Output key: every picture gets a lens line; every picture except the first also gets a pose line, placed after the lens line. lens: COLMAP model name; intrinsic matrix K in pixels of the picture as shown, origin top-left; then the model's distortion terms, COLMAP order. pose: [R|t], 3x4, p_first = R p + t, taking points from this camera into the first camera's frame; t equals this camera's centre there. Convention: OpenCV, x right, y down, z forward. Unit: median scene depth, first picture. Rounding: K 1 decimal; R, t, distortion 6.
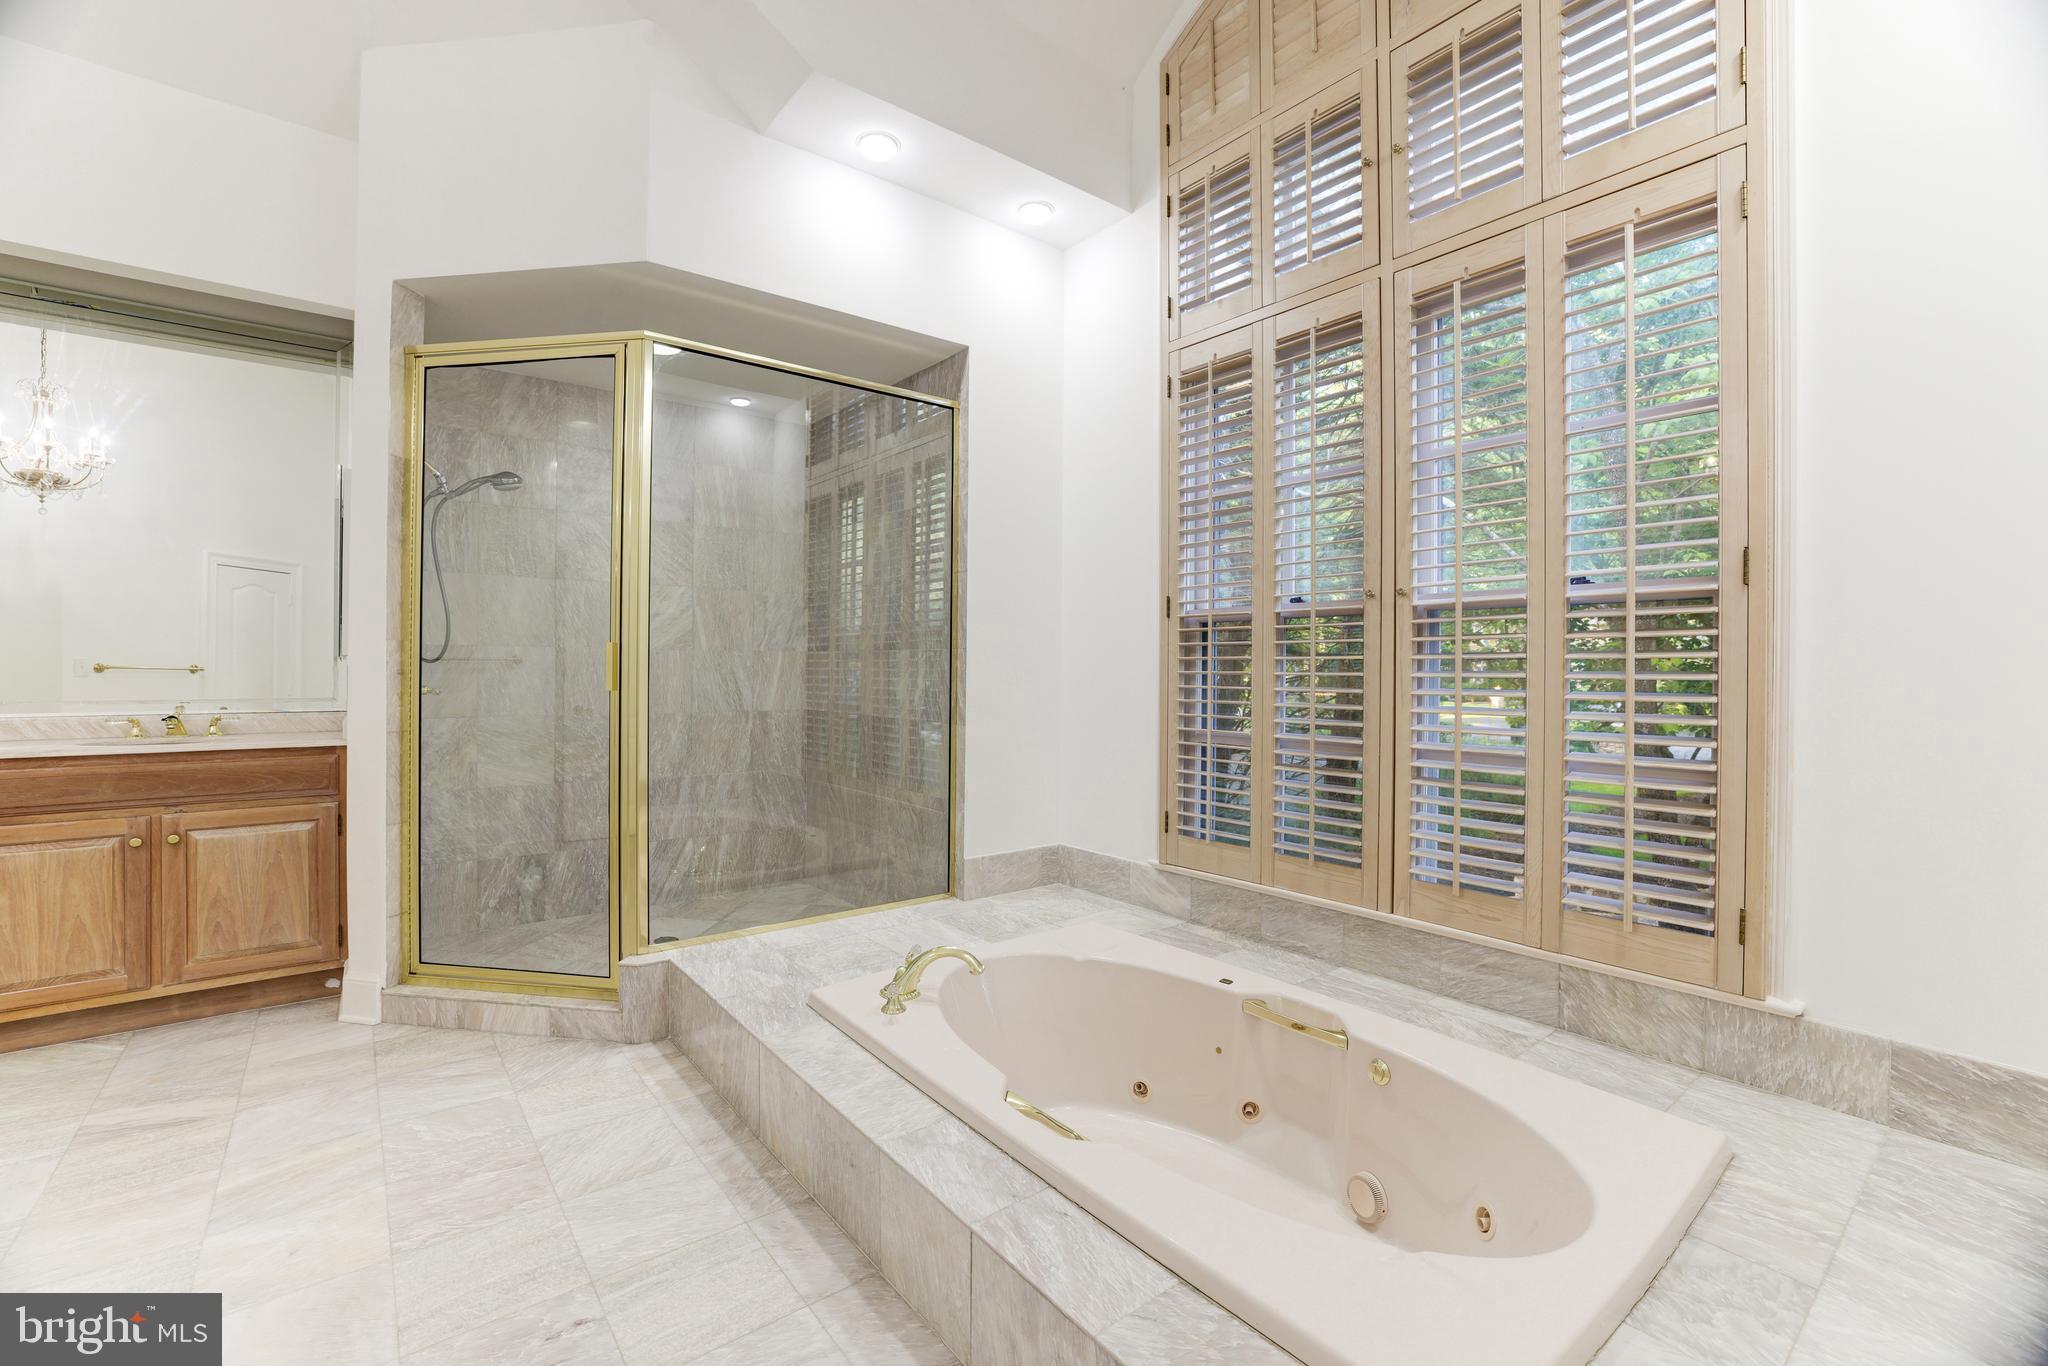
lens RADIAL K [[885.2, 0, 1016.7], [0, 885.2, 670.9], [0, 0, 1]] dist [-0.048606, 0.019140]
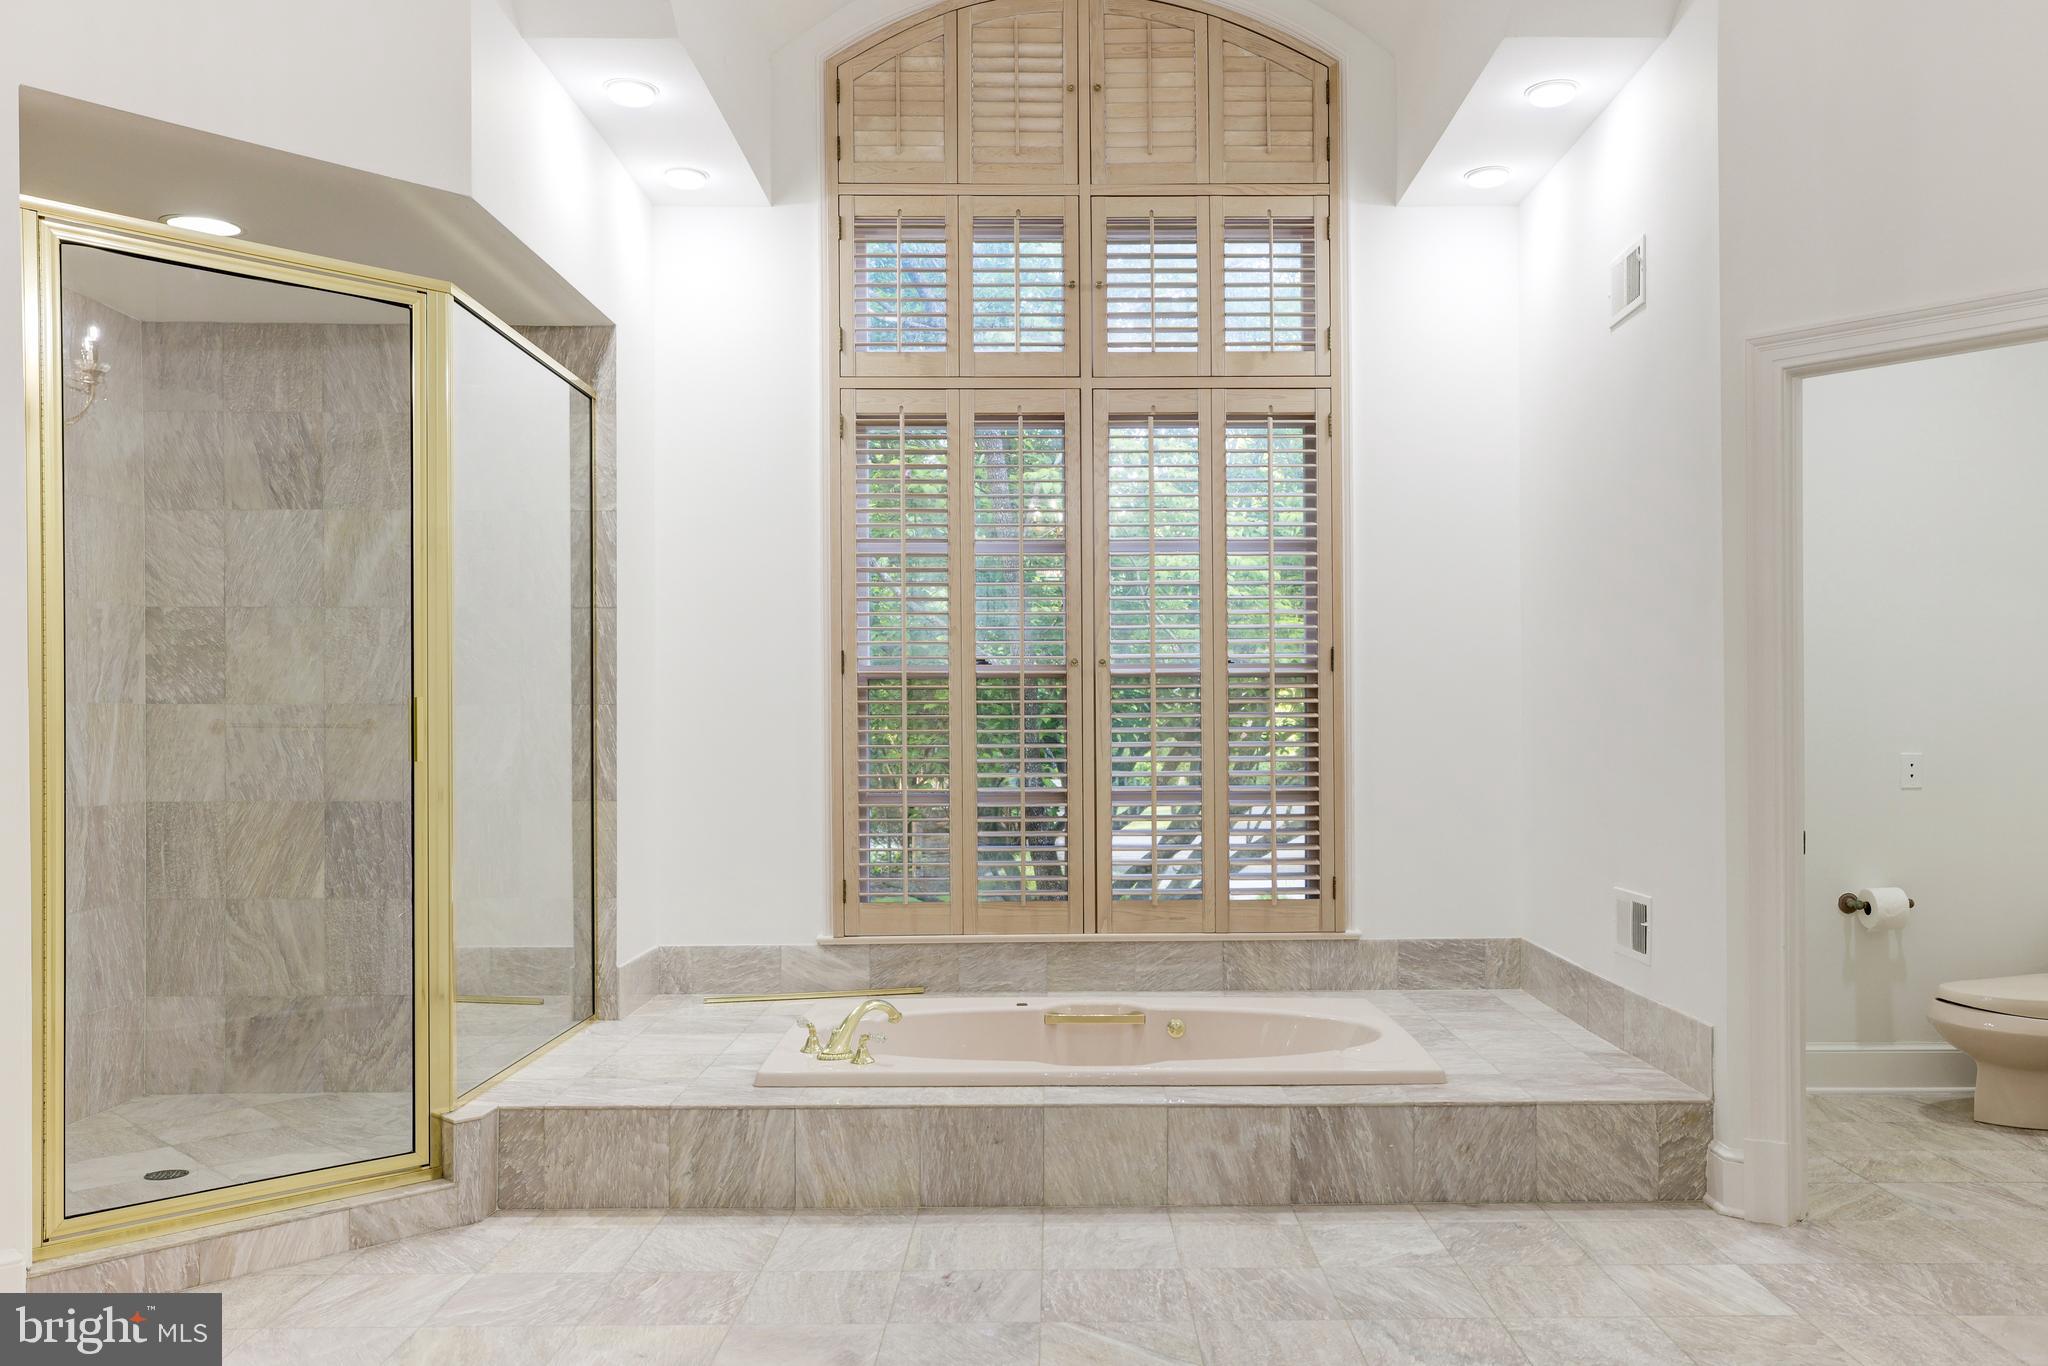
lens RADIAL K [[1672.9, 0, 1132.5], [0, 1672.9, 727.5], [0, 0, 1]] dist [0.004095, 0.007047]
pose [[0.576477, -0.008229, 0.817072, -1.286110], [0.009115, 0.999952, 0.003640, -0.007374], [-0.817062, 0.005350, 0.576525, -0.318925]]
